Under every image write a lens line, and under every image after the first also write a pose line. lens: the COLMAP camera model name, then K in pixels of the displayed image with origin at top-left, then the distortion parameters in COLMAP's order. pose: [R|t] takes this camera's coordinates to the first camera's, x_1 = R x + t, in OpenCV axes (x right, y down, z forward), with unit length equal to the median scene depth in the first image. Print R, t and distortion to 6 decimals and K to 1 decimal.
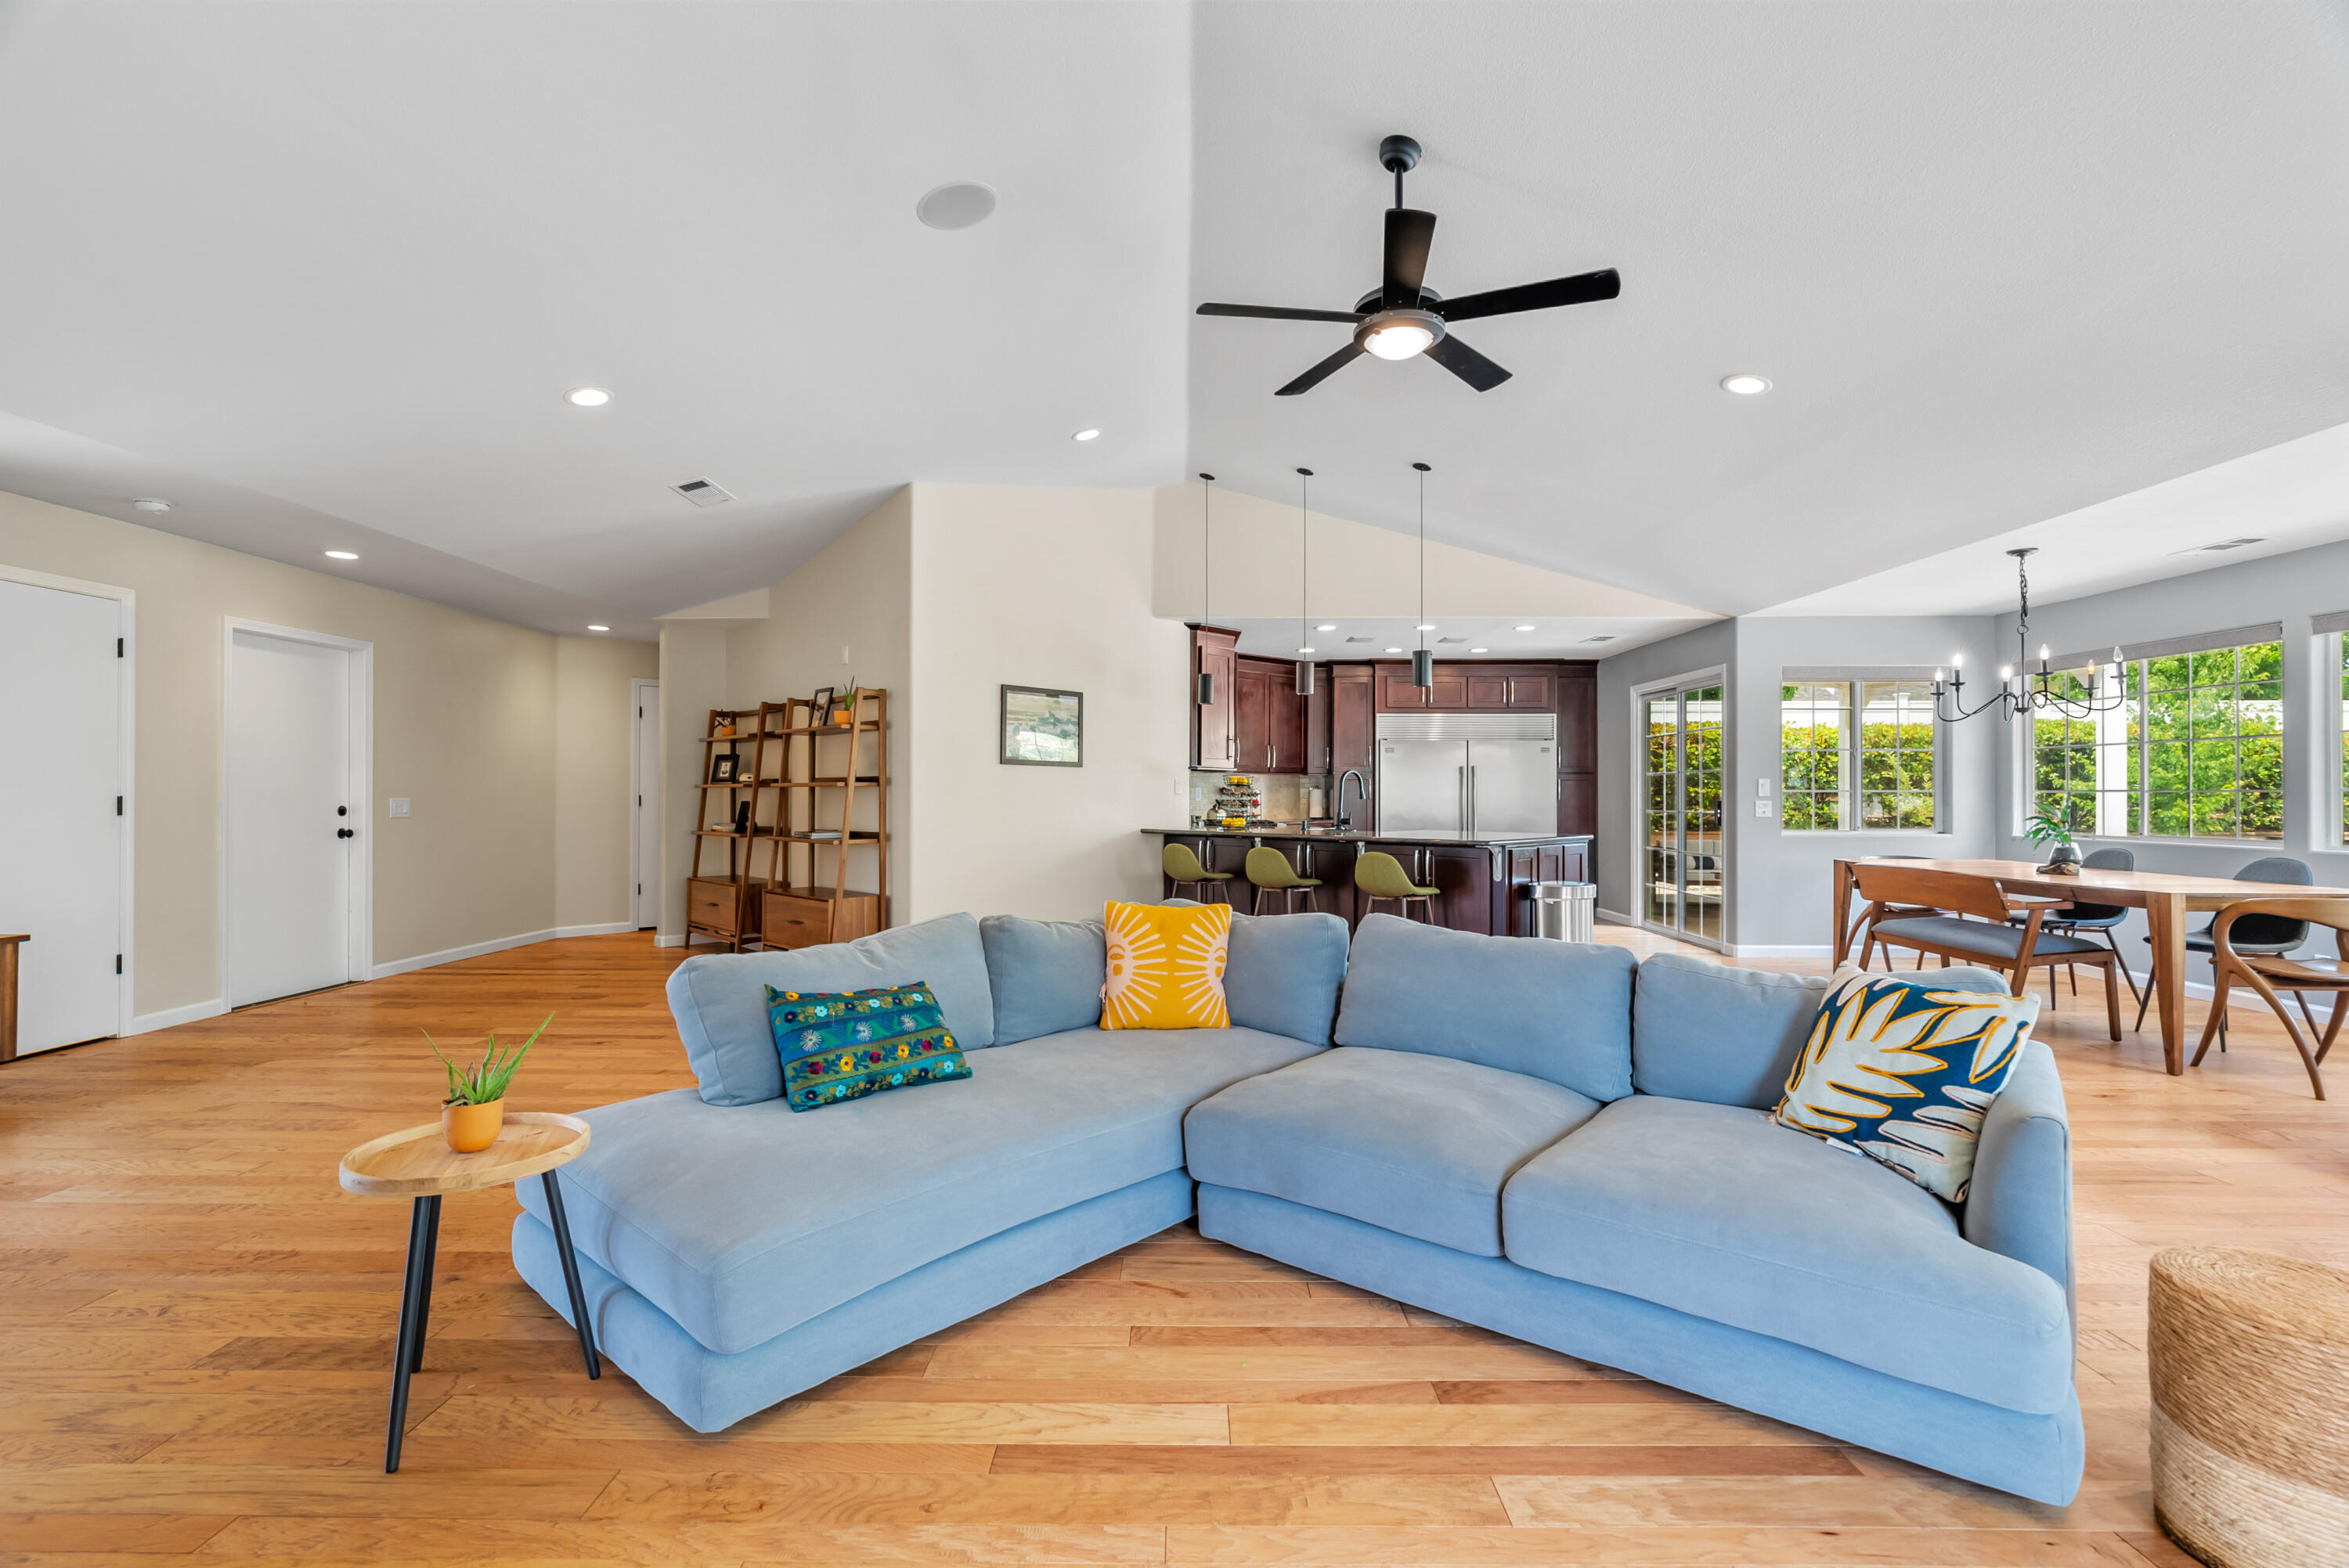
lens RADIAL K [[1089.6, 0, 1174.5], [0, 1089.6, 784.0], [0, 0, 1]] dist [-0.071473, 0.026368]
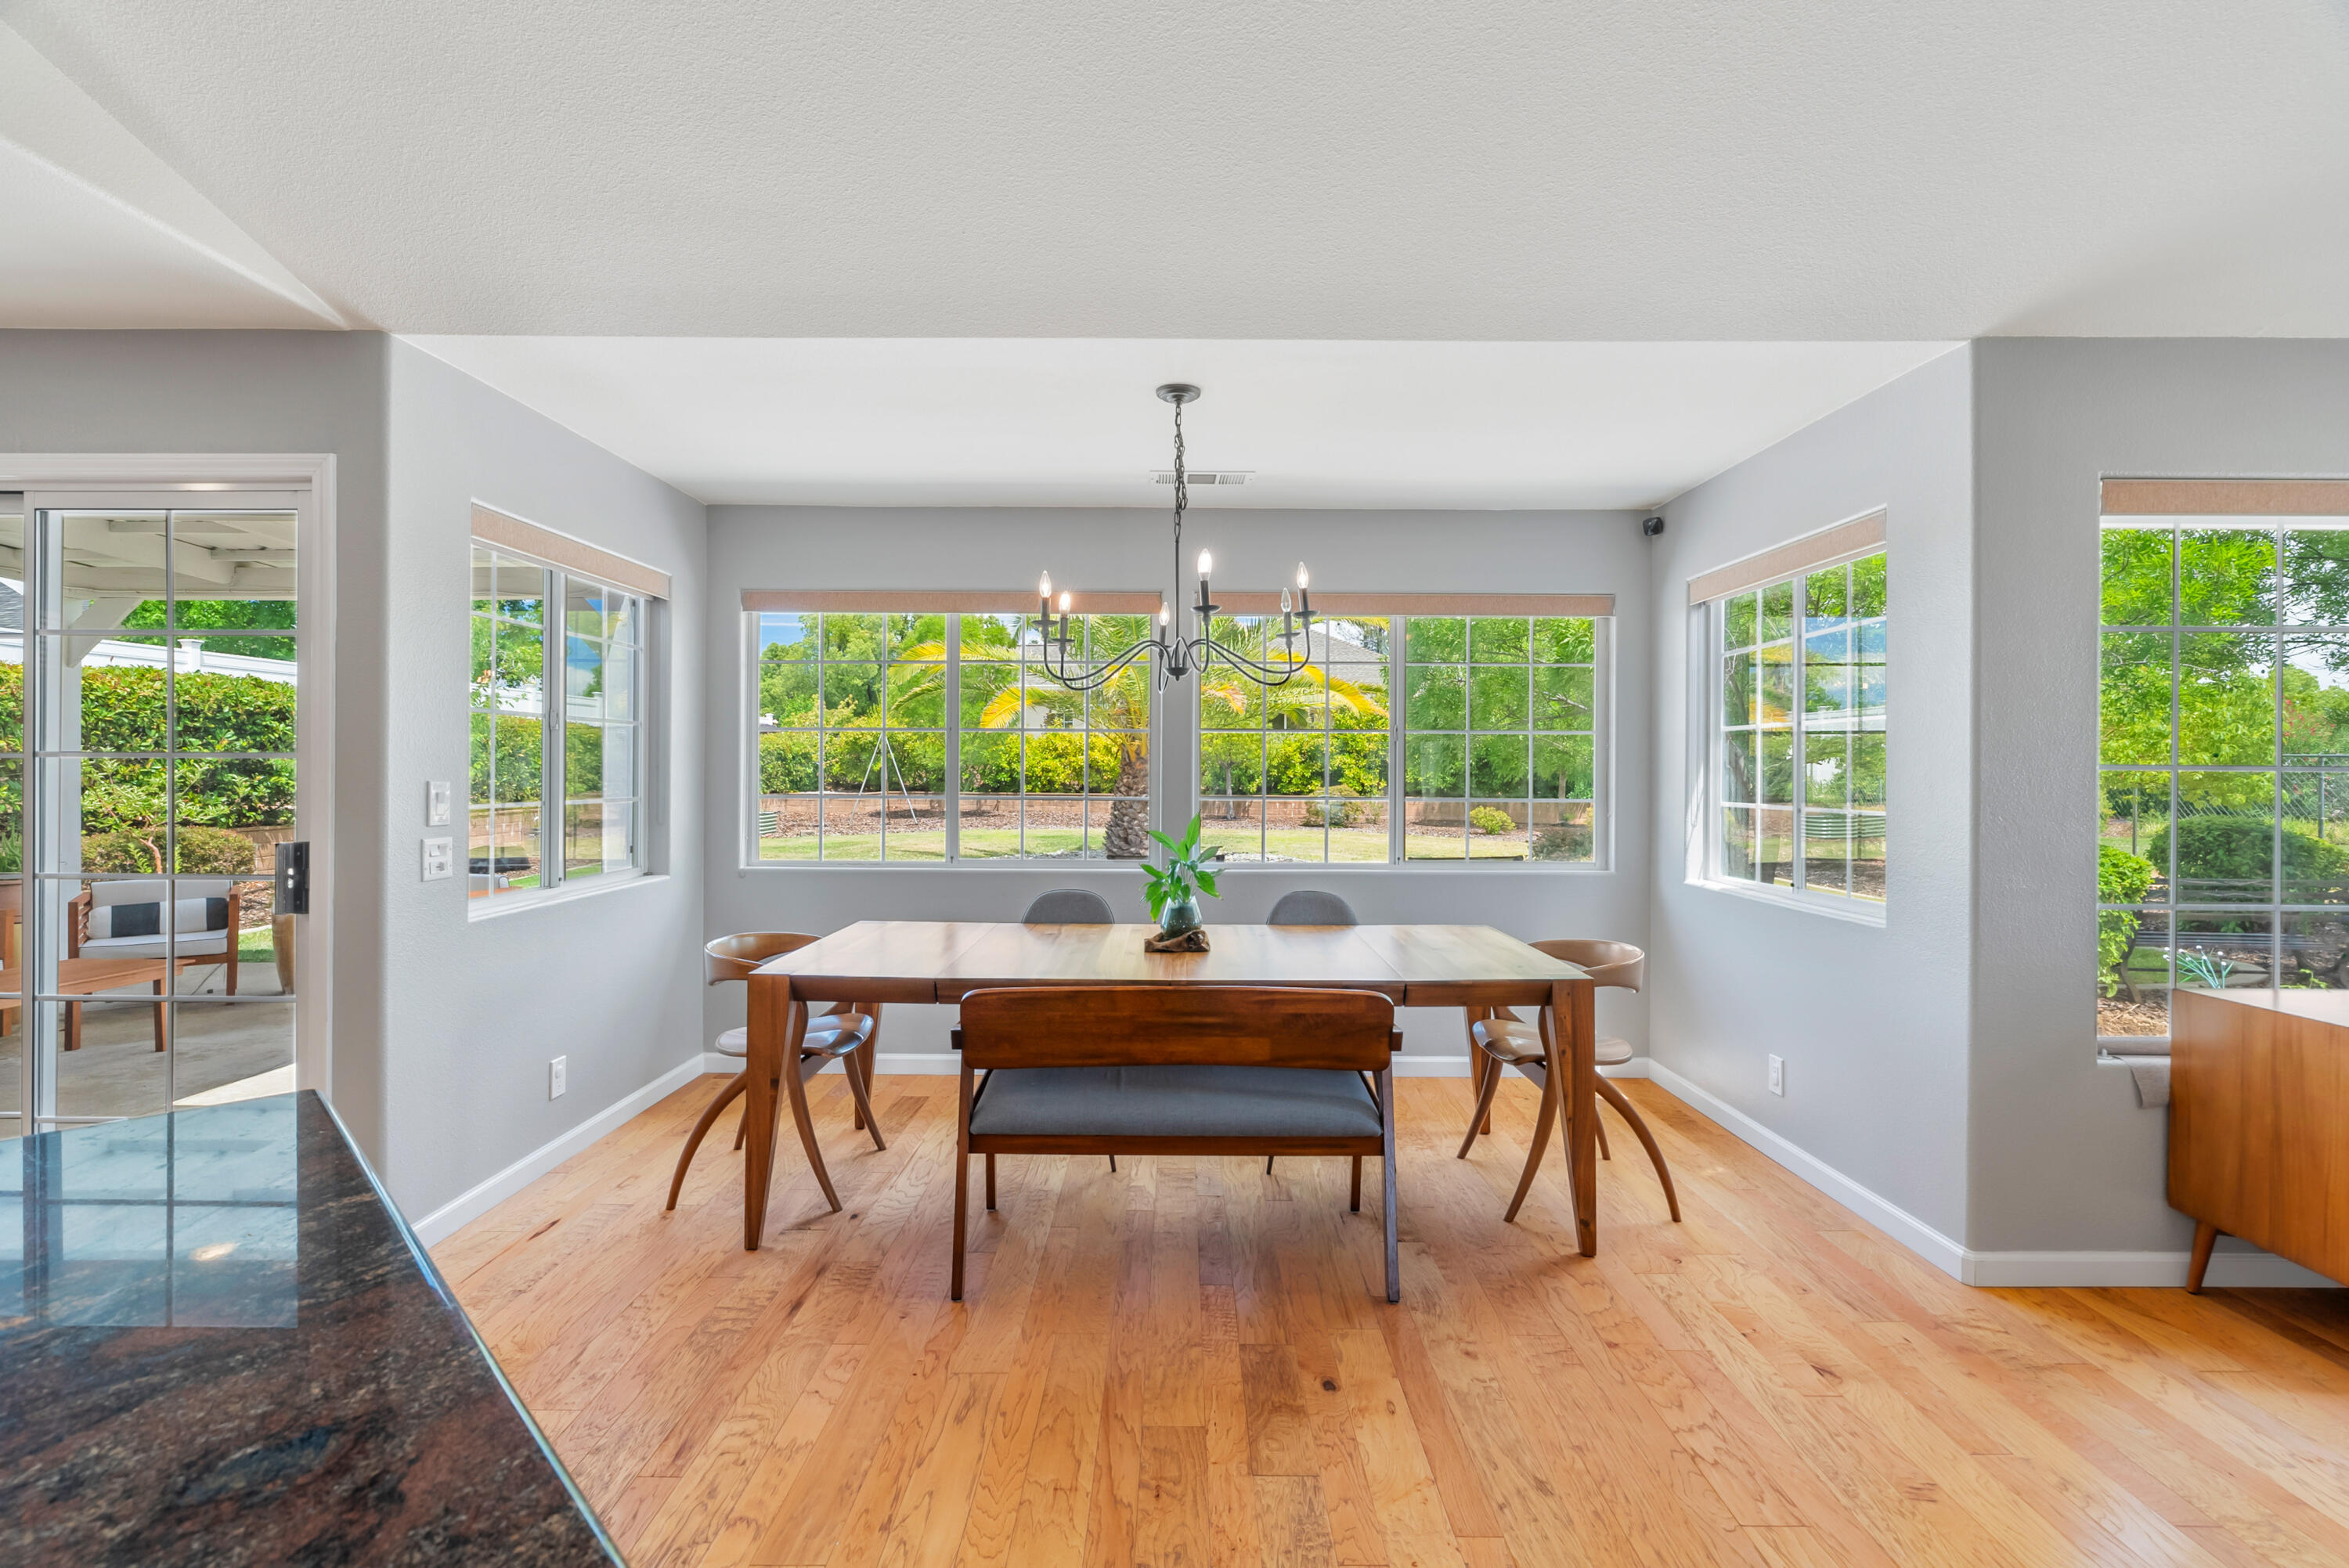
lens RADIAL K [[1068.9, 0, 1177.6], [0, 1068.9, 775.7], [0, 0, 1]] dist [-0.016769, 0.010397]
pose [[-0.008436, -0.007310, 0.999938, 0.192638], [-0.016340, 0.999841, 0.007171, -0.015558], [-0.999831, -0.016279, -0.008555, 0.826474]]
